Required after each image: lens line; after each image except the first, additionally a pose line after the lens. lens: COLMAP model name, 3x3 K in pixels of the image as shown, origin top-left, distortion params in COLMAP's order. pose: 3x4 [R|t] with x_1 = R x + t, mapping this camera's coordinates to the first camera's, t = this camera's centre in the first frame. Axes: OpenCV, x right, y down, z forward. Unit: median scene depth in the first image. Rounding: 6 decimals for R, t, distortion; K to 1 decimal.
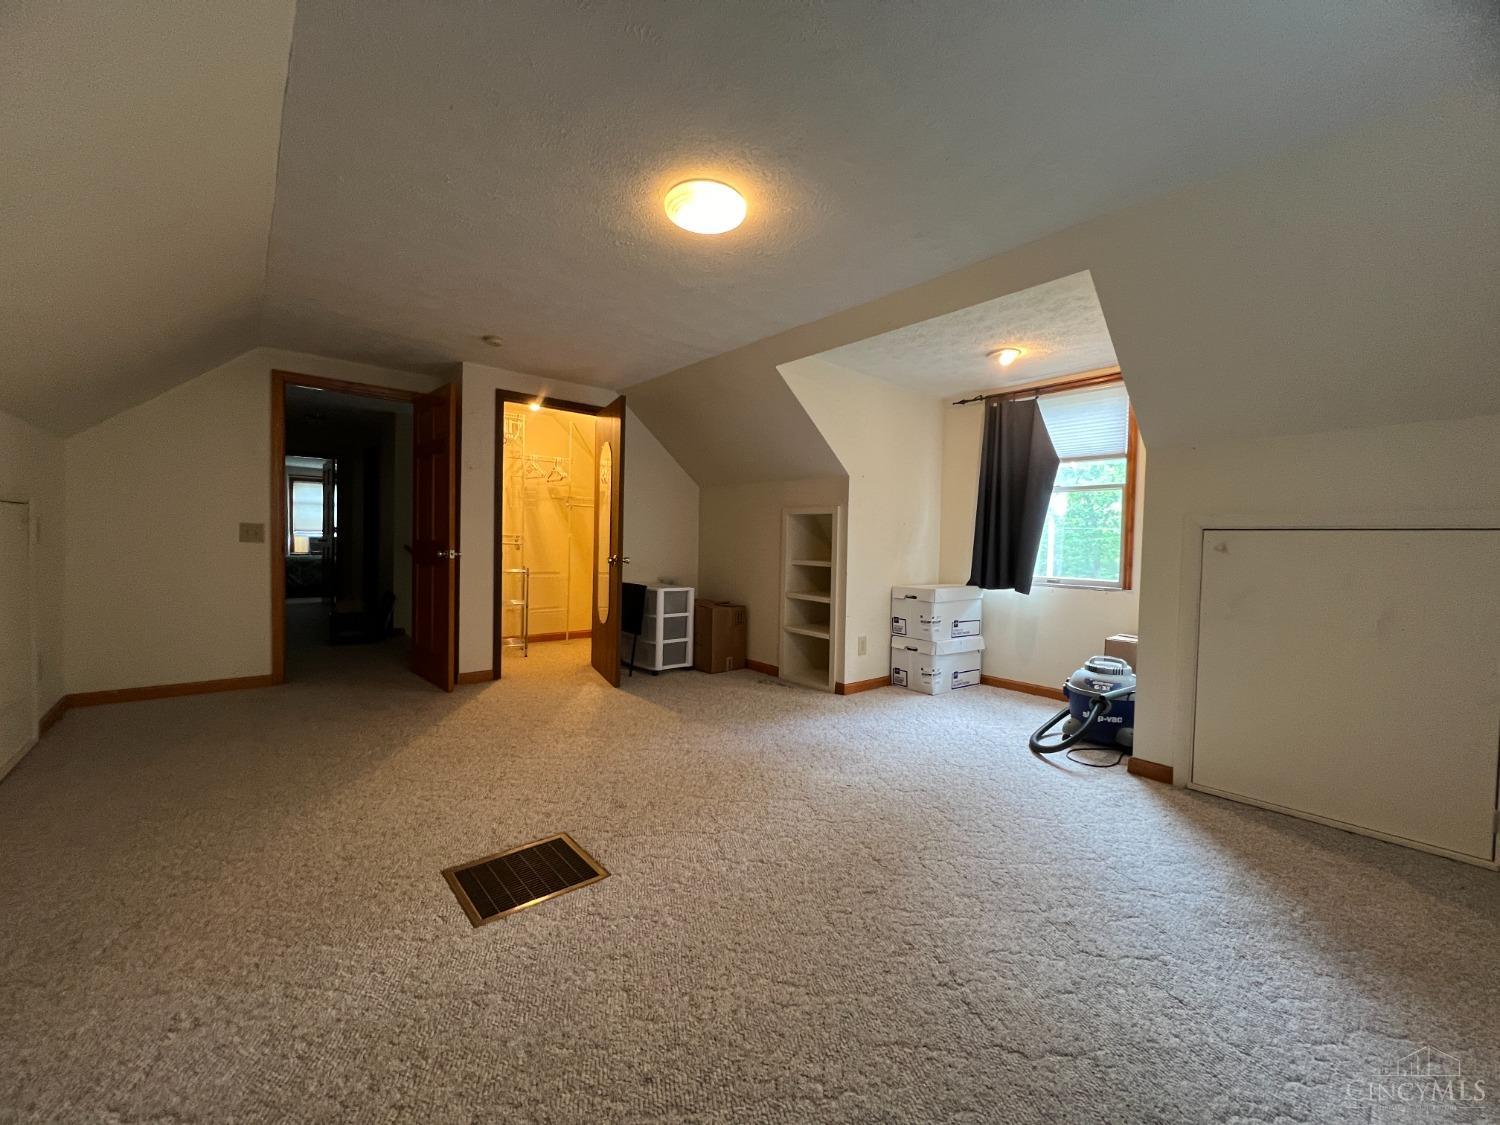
lens RADIAL K [[599.8, 0, 750.0], [0, 599.8, 562.5], [0, 0, 1]] dist [0.000711, -0.000023]
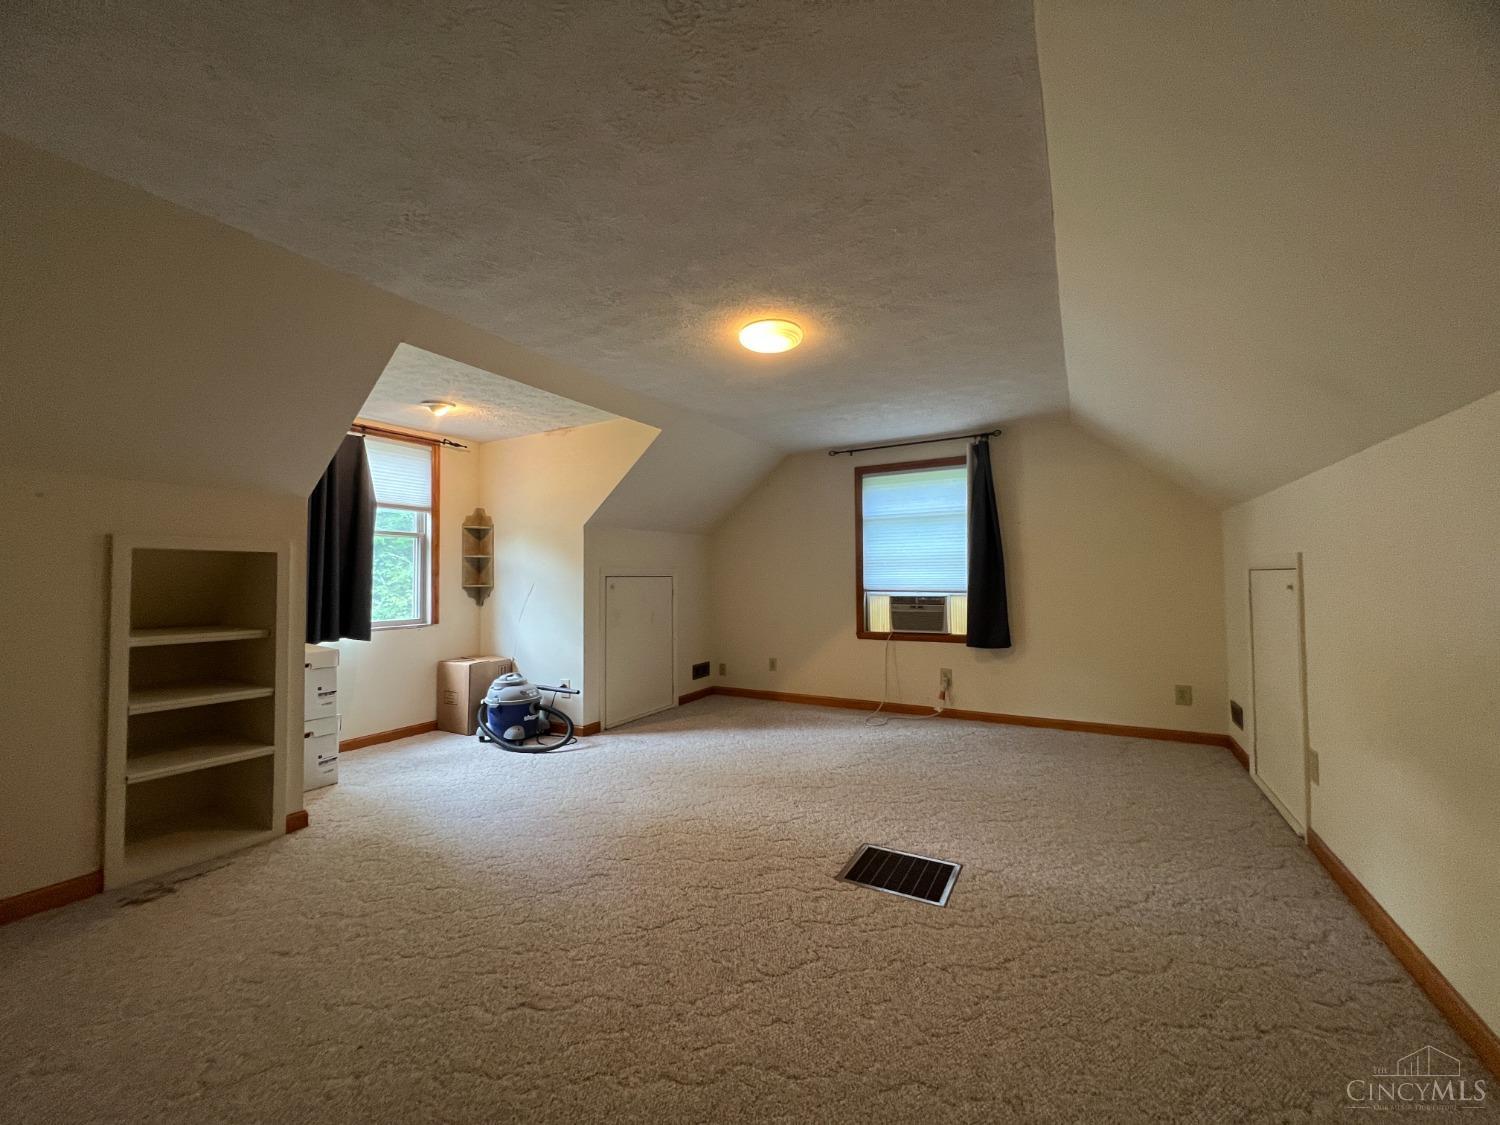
lens RADIAL K [[599.8, 0, 750.0], [0, 599.8, 562.5], [0, 0, 1]] dist [0.000711, -0.000023]
pose [[-0.347992, 0.001862, 0.937496, -0.693271], [0.031466, 0.999458, 0.009694, -0.067398], [-0.936969, 0.032873, -0.347862, 0.827238]]
